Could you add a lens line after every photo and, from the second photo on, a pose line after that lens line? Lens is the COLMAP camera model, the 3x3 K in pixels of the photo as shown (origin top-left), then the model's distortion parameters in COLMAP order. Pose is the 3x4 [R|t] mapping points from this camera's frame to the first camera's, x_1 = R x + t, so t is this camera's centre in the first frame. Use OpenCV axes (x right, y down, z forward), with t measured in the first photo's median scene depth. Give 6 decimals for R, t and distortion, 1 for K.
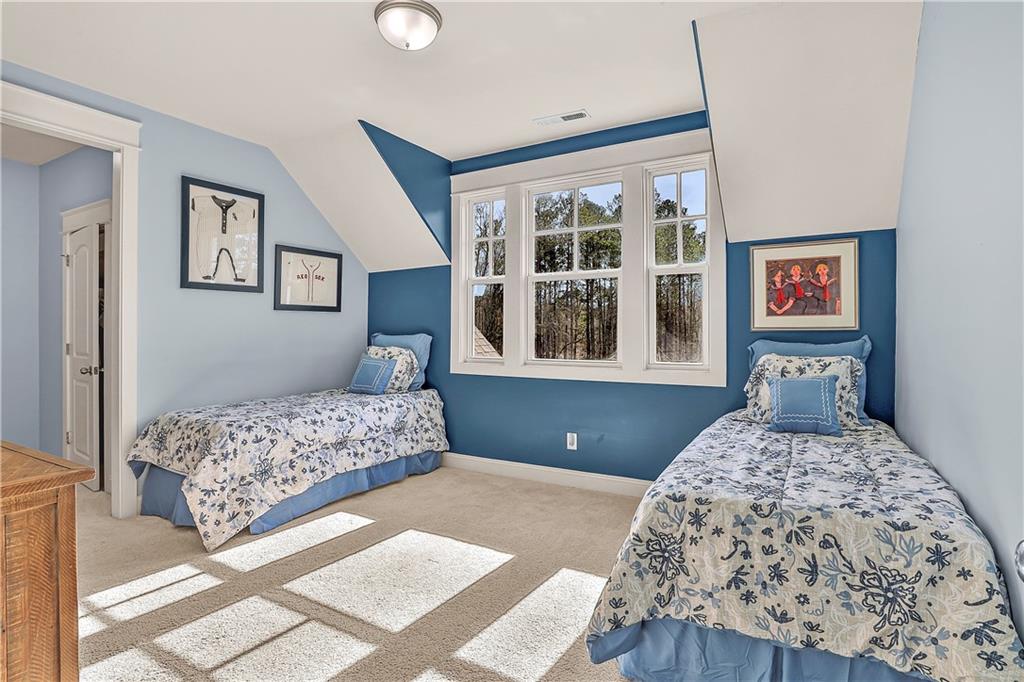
lens RADIAL K [[510.0, 0, 539.5], [0, 510.0, 334.2], [0, 0, 1]] dist [-0.035657, 0.035577]
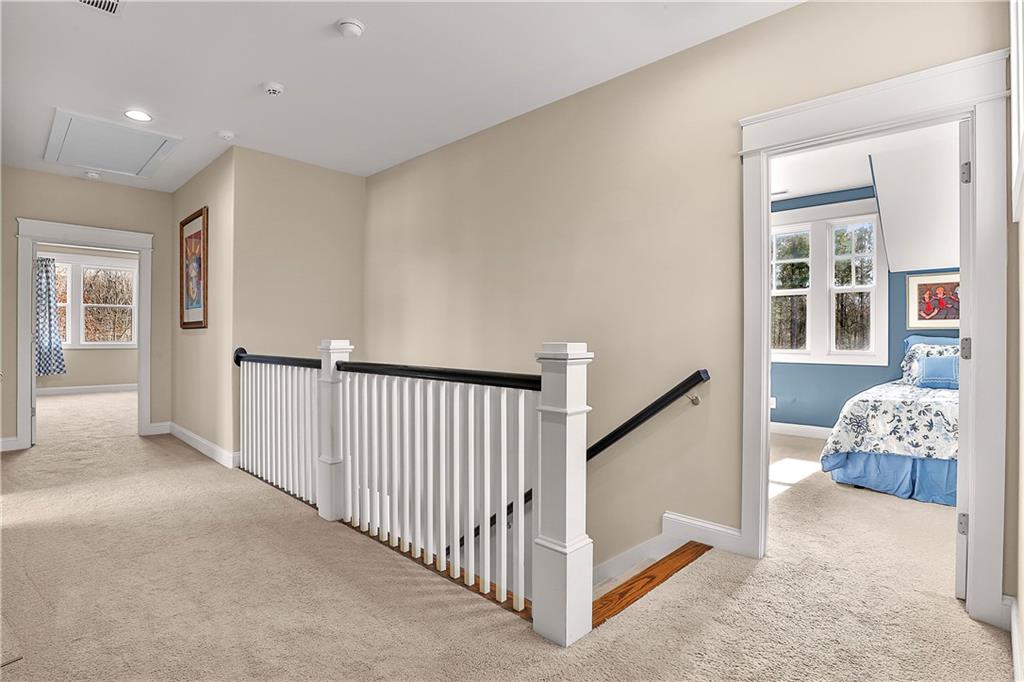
lens RADIAL K [[510.0, 0, 539.5], [0, 510.0, 334.2], [0, 0, 1]] dist [-0.035657, 0.035577]
pose [[0.969450, 0.005641, -0.245224, -0.599291], [-0.007706, 0.999942, -0.007461, 0.056586], [0.245168, 0.009123, 0.969438, -1.588047]]
